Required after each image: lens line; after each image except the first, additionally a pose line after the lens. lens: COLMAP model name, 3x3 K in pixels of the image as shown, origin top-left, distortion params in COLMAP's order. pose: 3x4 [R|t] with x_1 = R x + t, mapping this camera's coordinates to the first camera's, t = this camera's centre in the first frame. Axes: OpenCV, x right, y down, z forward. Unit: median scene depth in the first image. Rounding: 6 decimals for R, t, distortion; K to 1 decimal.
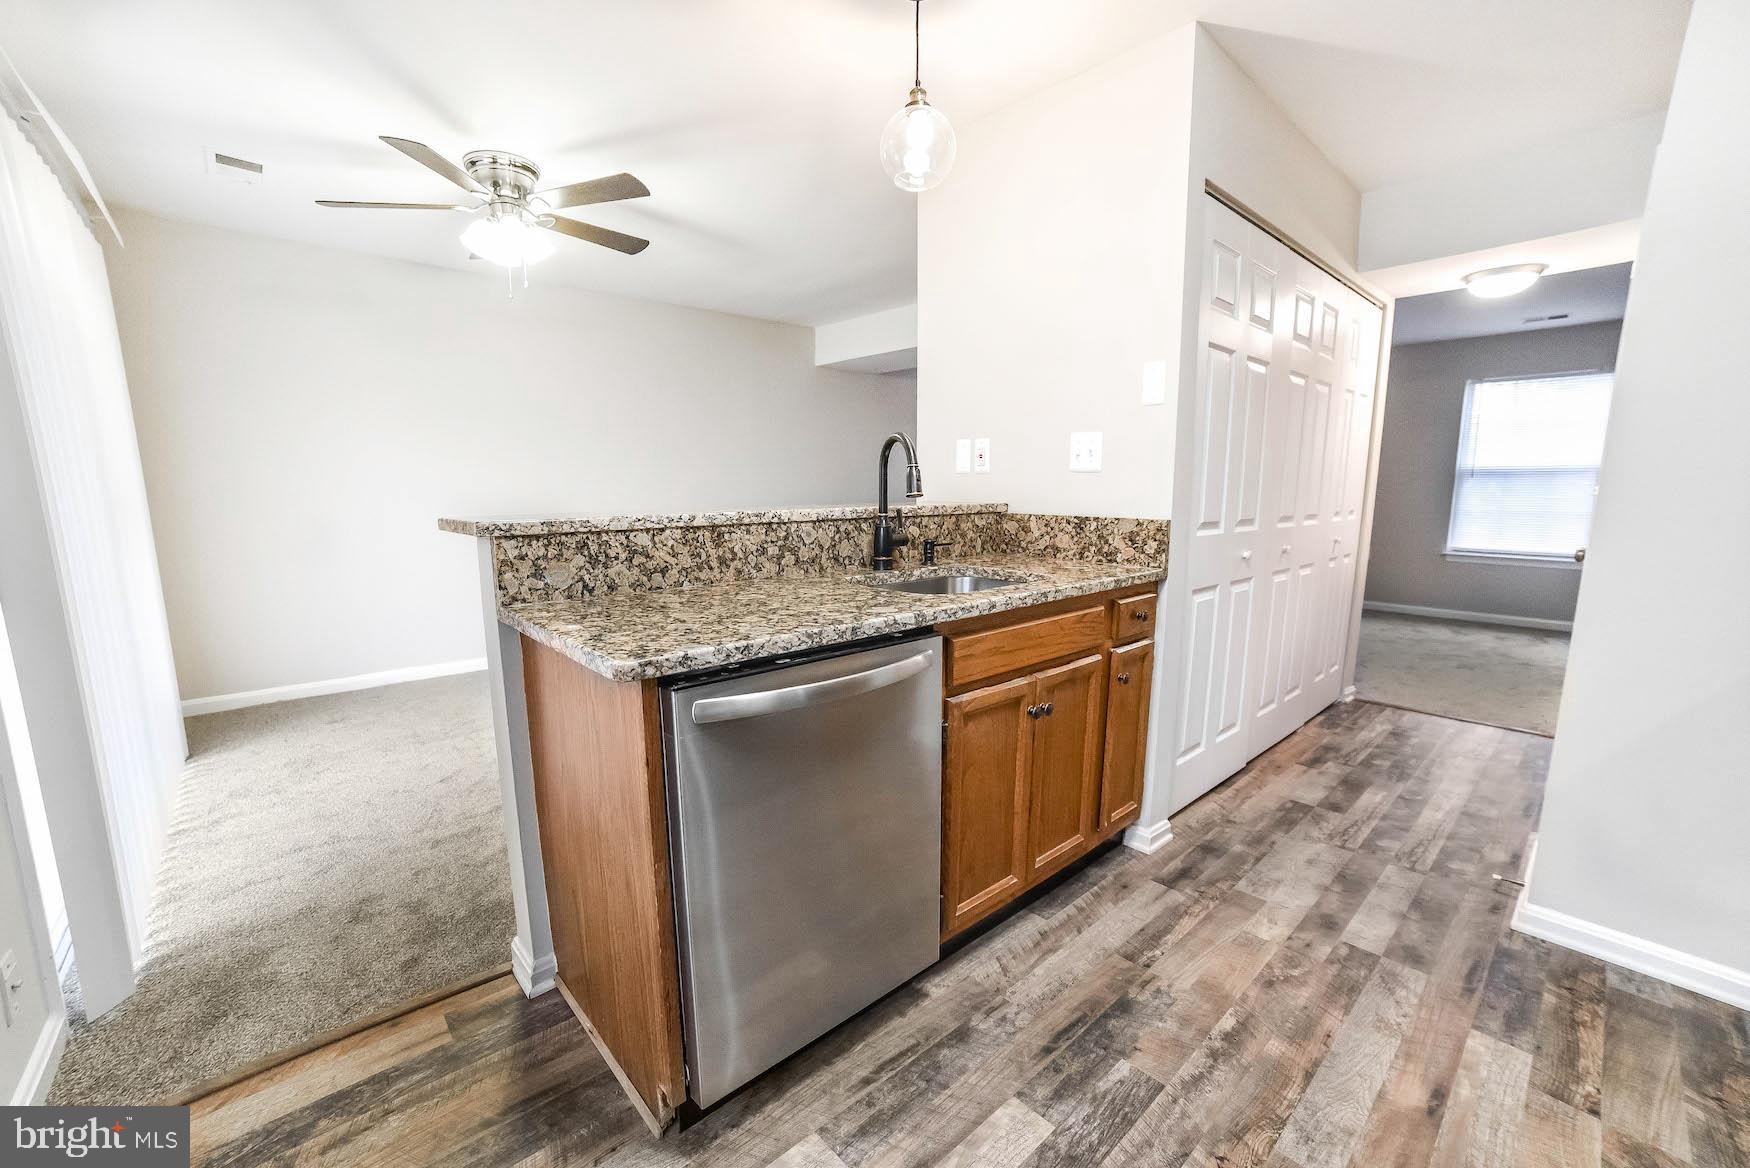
lens RADIAL K [[697.0, 0, 906.4], [0, 697.0, 579.0], [0, 0, 1]] dist [-0.052235, 0.014343]
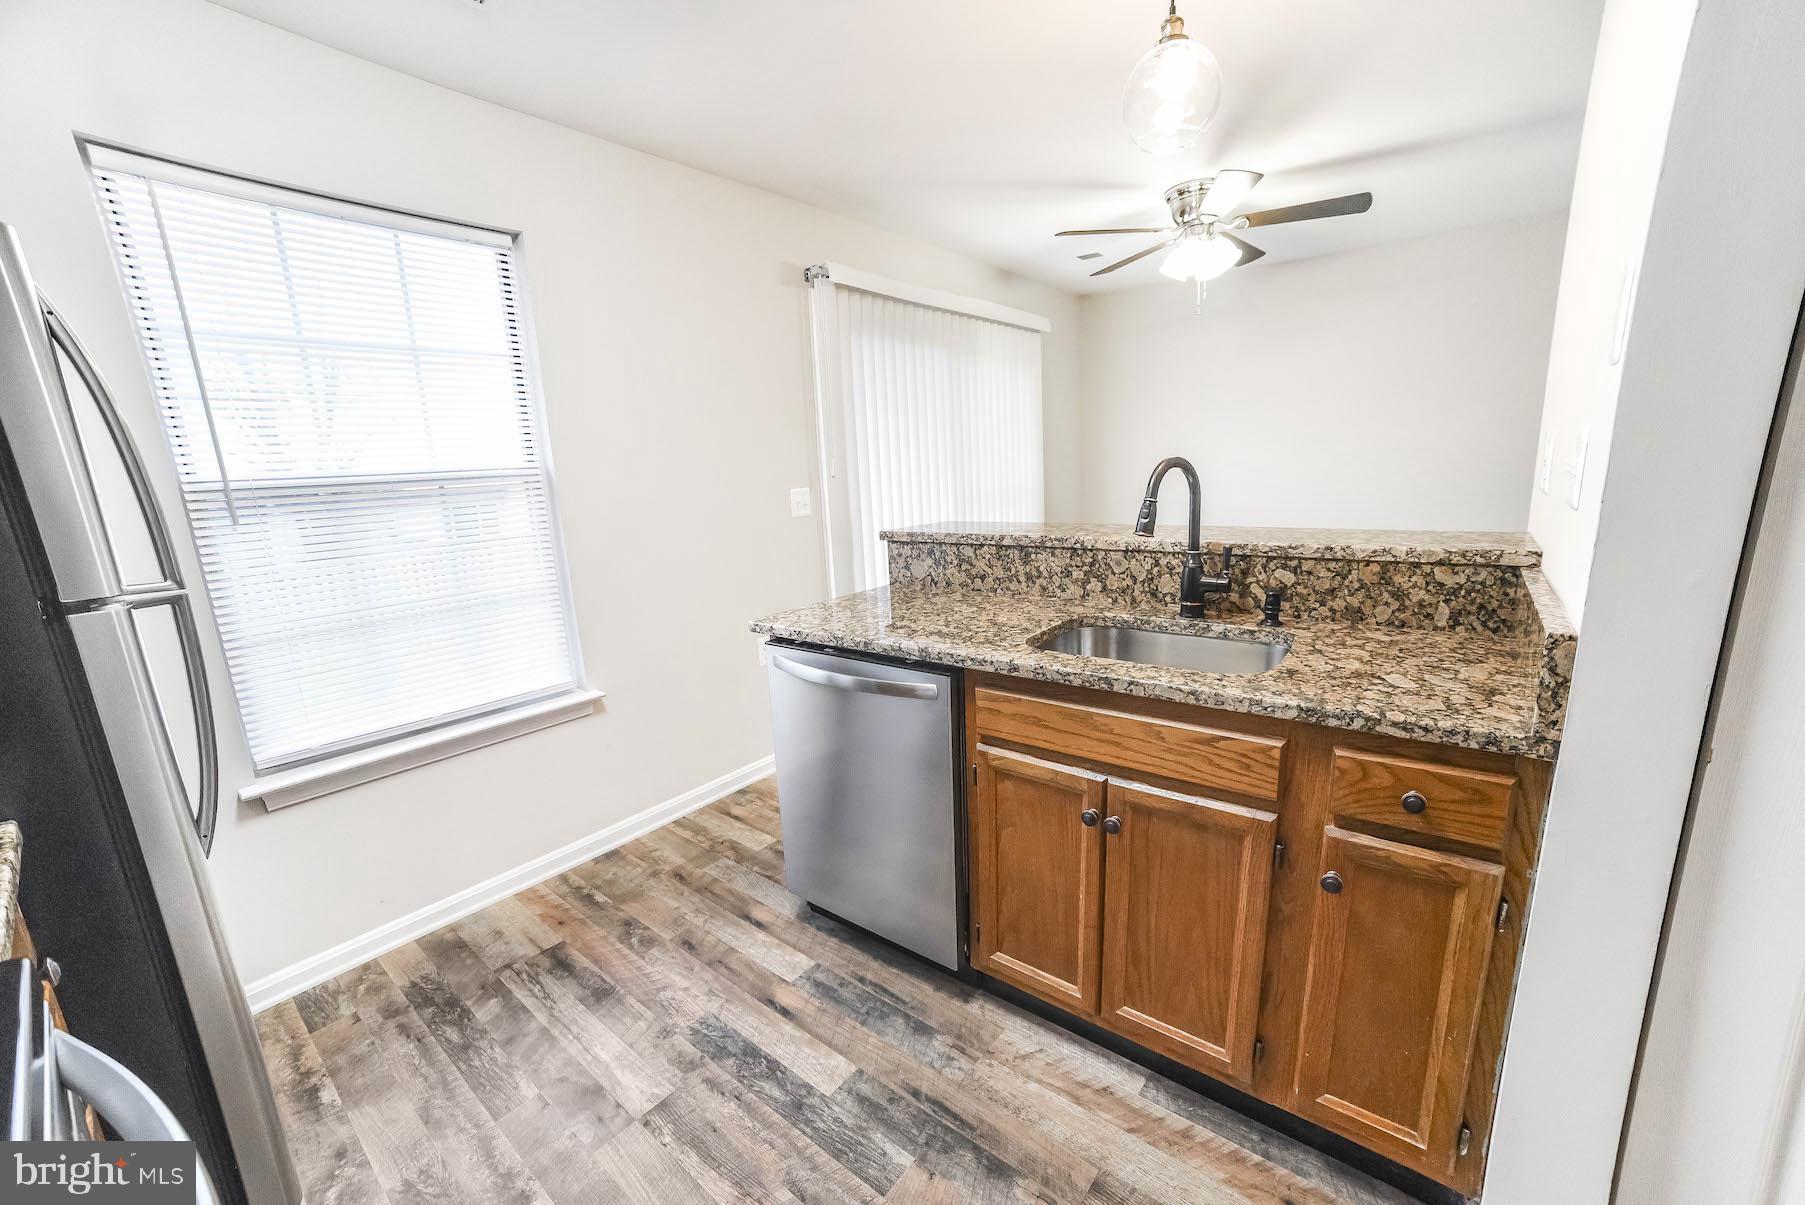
lens RADIAL K [[718.9, 0, 897.8], [0, 718.9, 605.1], [0, 0, 1]] dist [-0.052235, 0.014343]
pose [[0.144370, 0.183499, -0.972361, 0.923299], [-0.089154, 0.981071, 0.171905, -0.175752], [0.985499, 0.061872, 0.157997, 0.639693]]
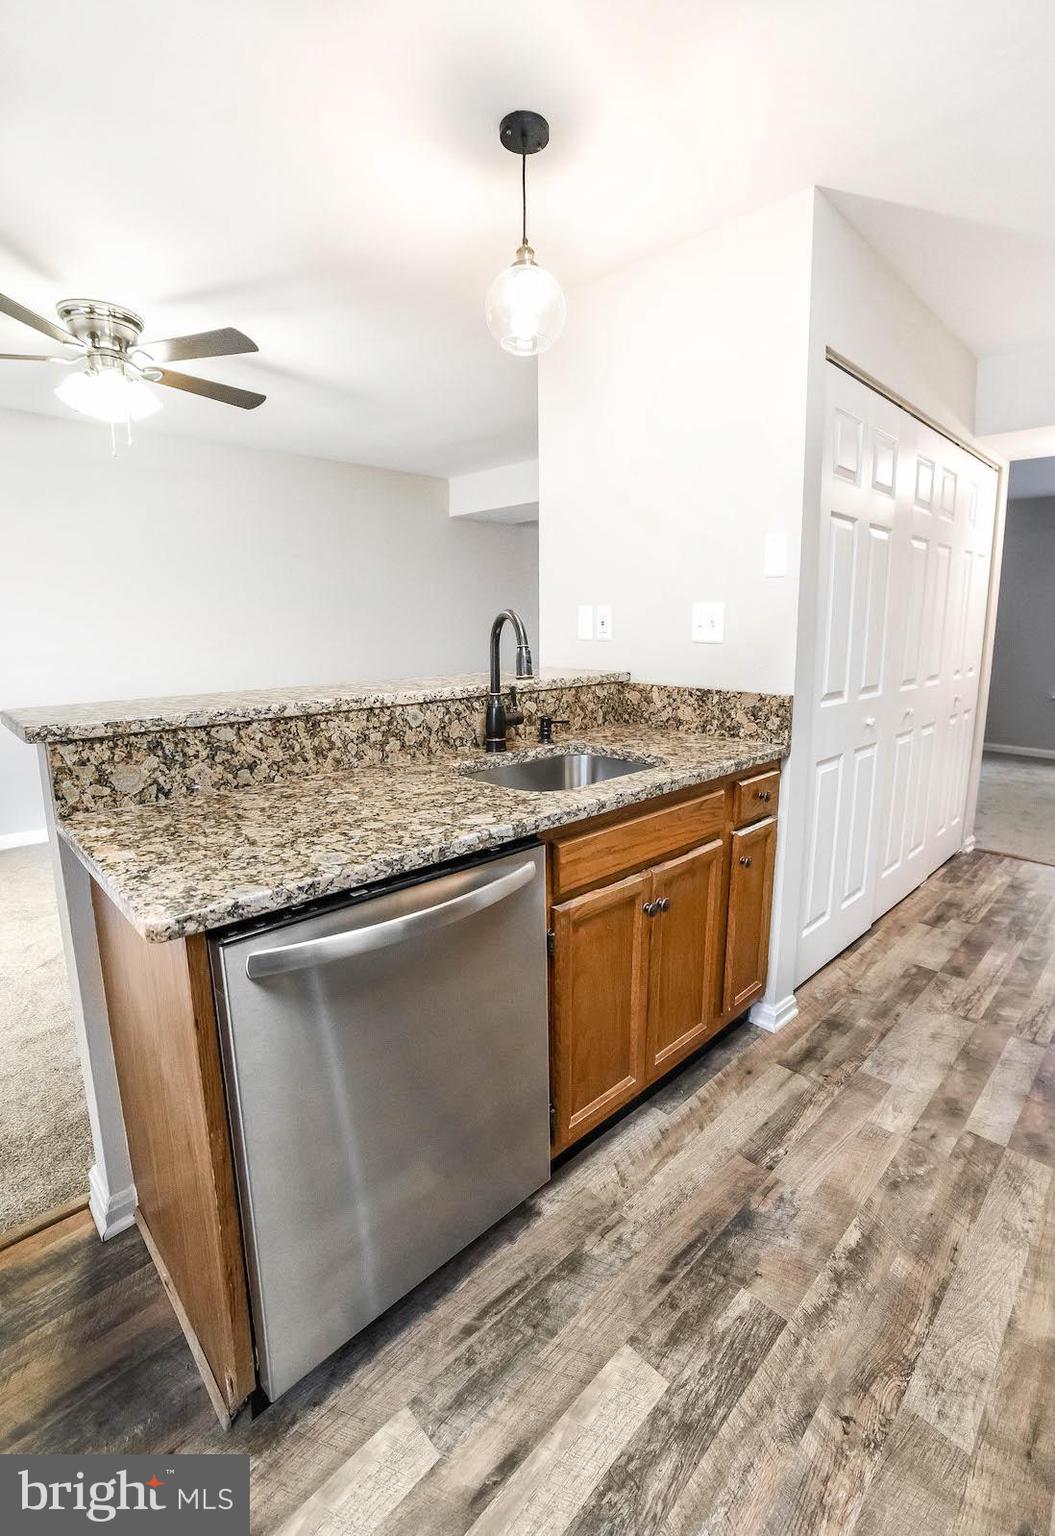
lens RADIAL K [[670.5, 0, 585.1], [0, 670.5, 715.7], [0, 0, 1]] dist [-0.056676, 0.019049]
pose [[0.998624, -0.010341, 0.051406, 0.050564], [0.010147, 0.999940, 0.004040, -0.078899], [-0.051445, -0.003513, 0.998670, 0.093914]]
